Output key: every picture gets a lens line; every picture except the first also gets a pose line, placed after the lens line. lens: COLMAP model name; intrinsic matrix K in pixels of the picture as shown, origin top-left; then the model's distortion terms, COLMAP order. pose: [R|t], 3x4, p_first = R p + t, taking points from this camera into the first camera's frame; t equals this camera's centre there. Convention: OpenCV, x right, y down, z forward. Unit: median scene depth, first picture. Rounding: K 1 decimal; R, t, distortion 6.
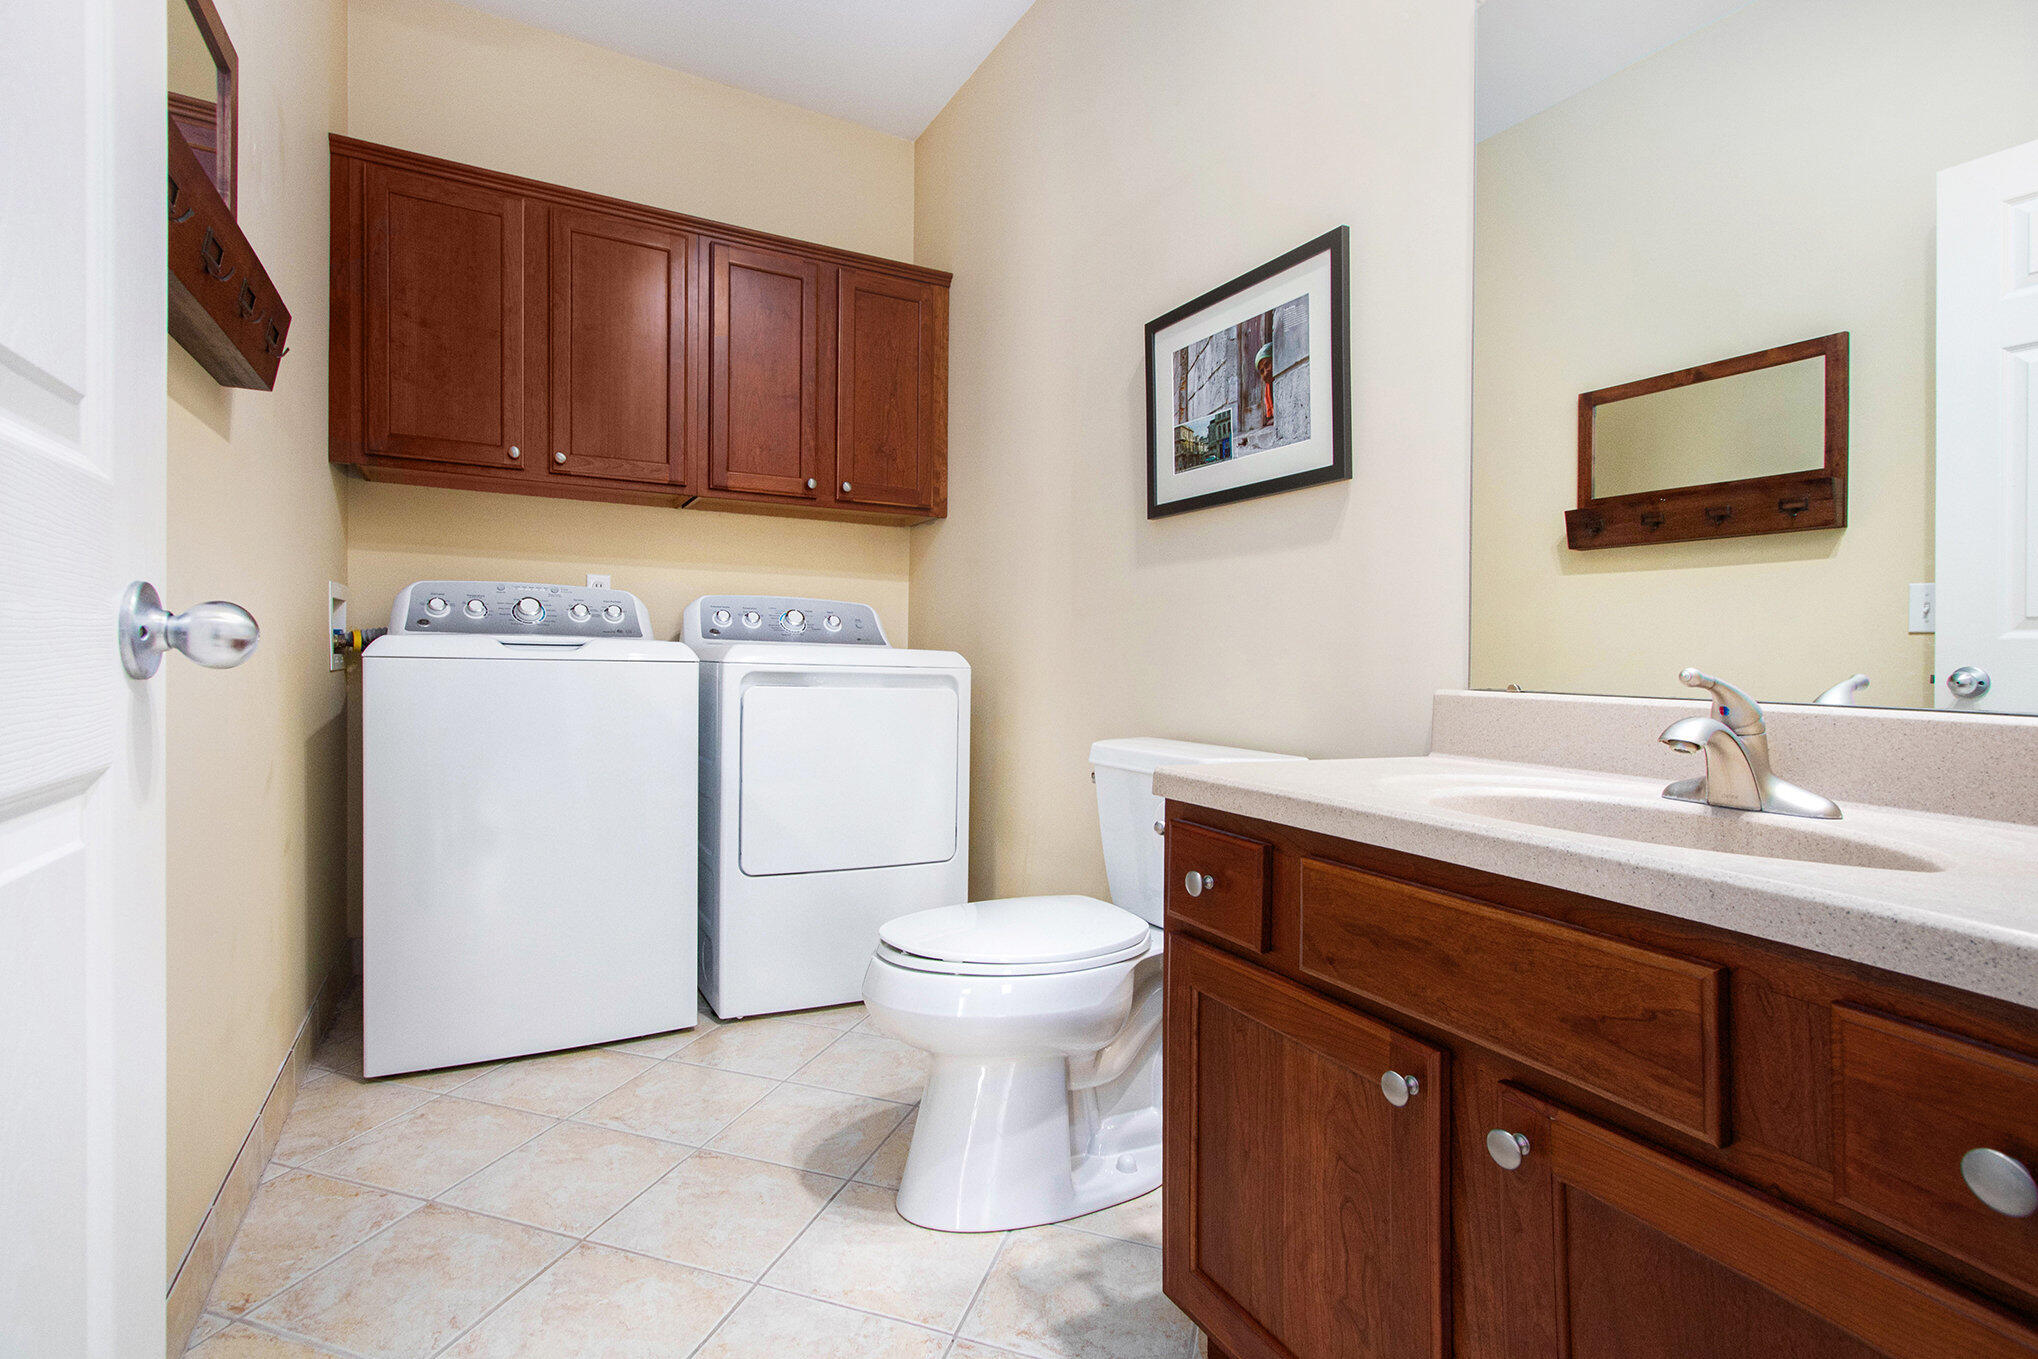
lens RADIAL K [[937.4, 0, 1020.4], [0, 937.4, 670.1], [0, 0, 1]] dist [-0.006190, -0.000982]
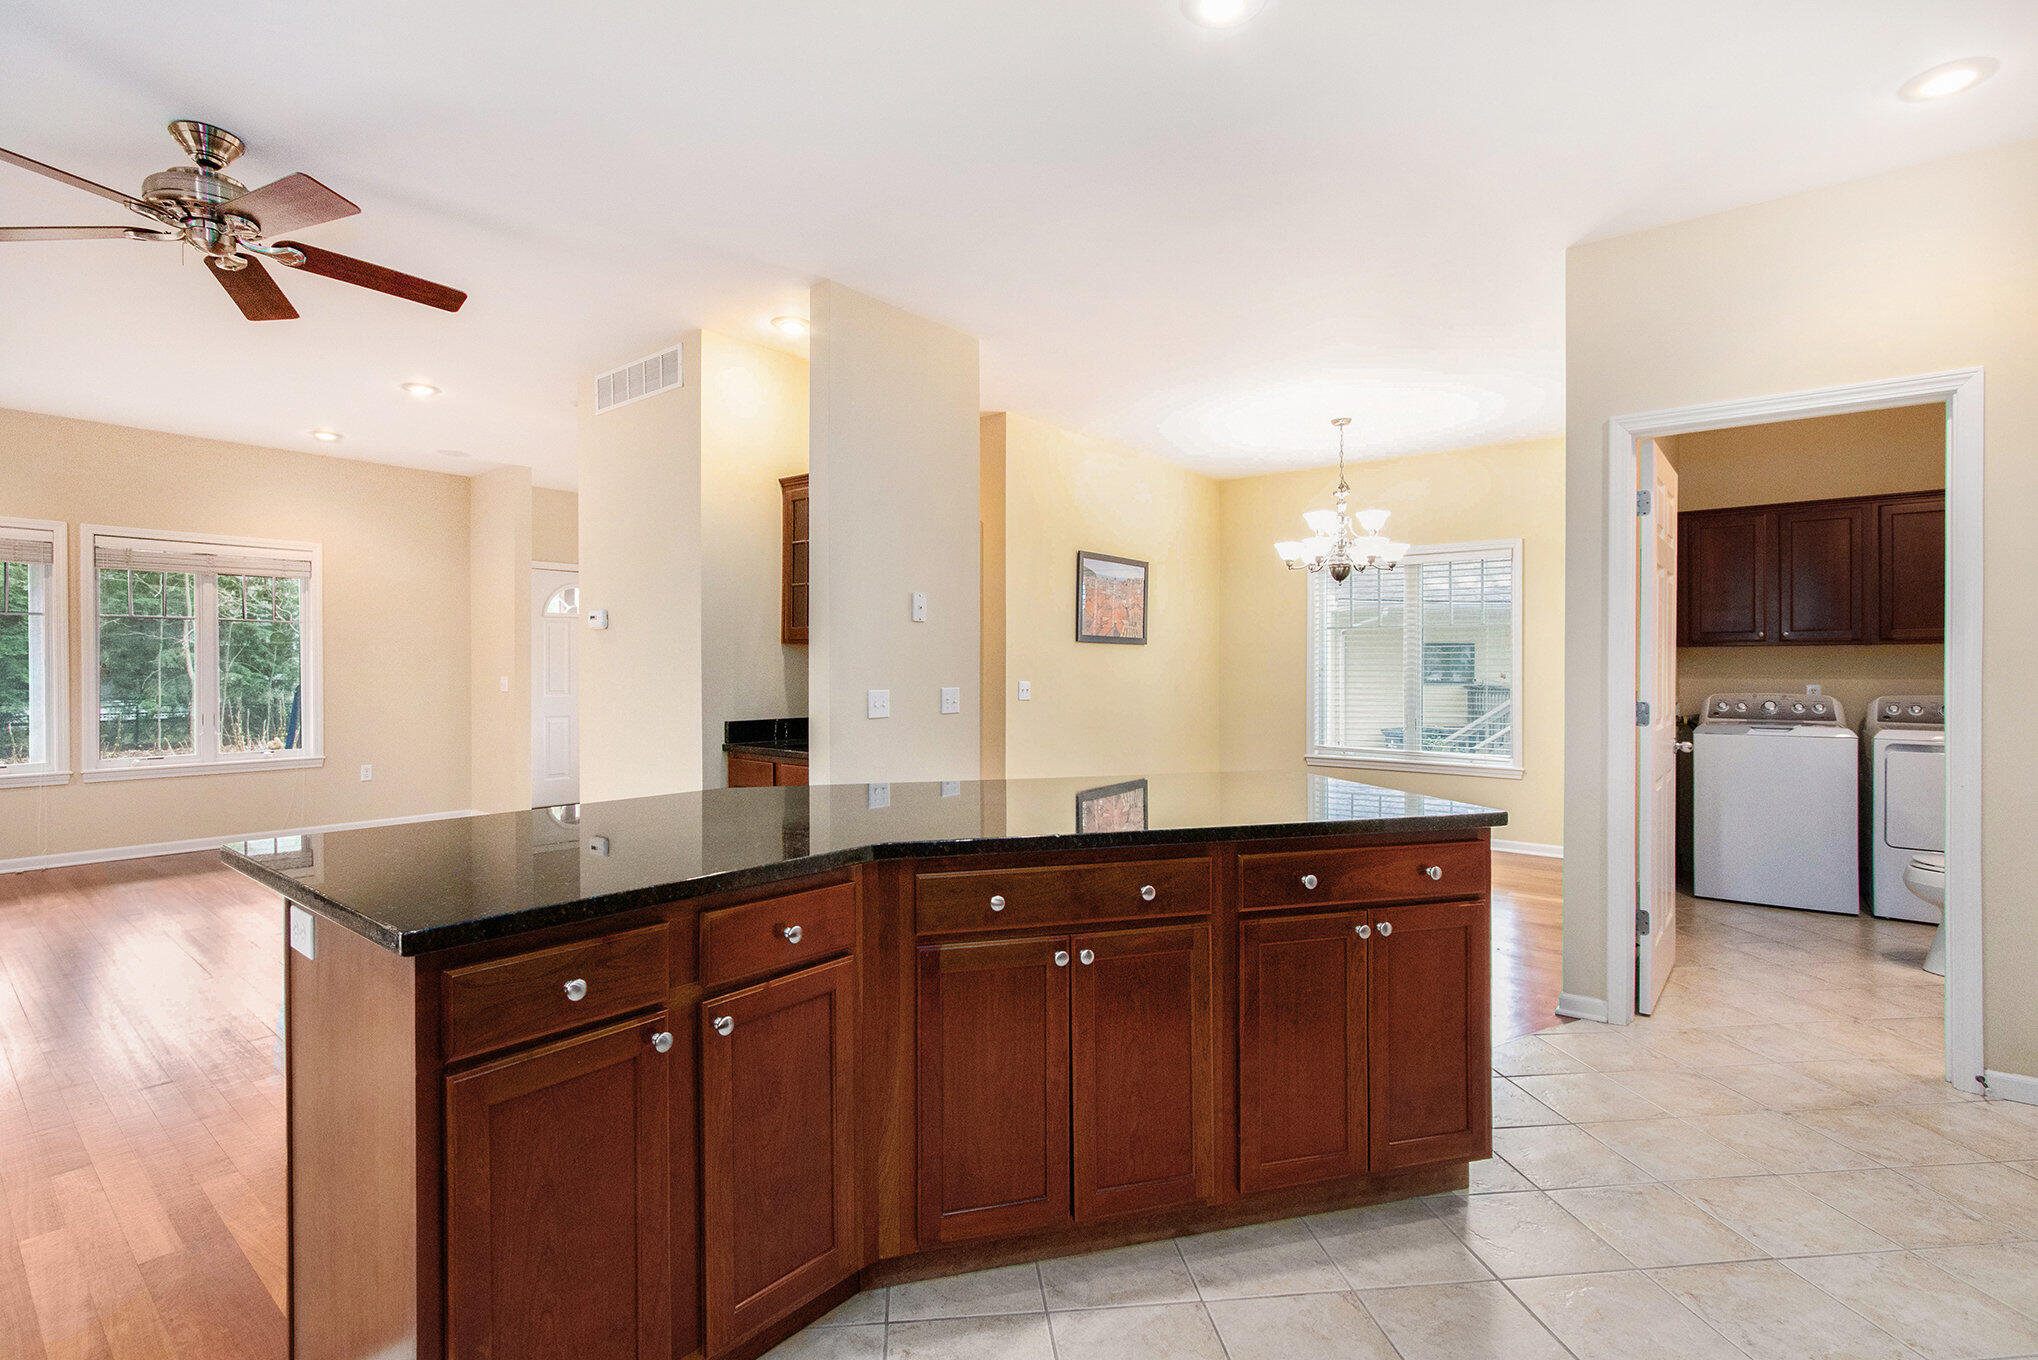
lens RADIAL K [[937.4, 0, 1026.2], [0, 937.4, 680.7], [0, 0, 1]] dist [-0.006190, -0.000982]
pose [[0.379392, -0.008665, -0.925195, 0.795510], [-0.004345, 0.999928, -0.011147, -0.096031], [0.925226, 0.008249, 0.379328, -1.363668]]
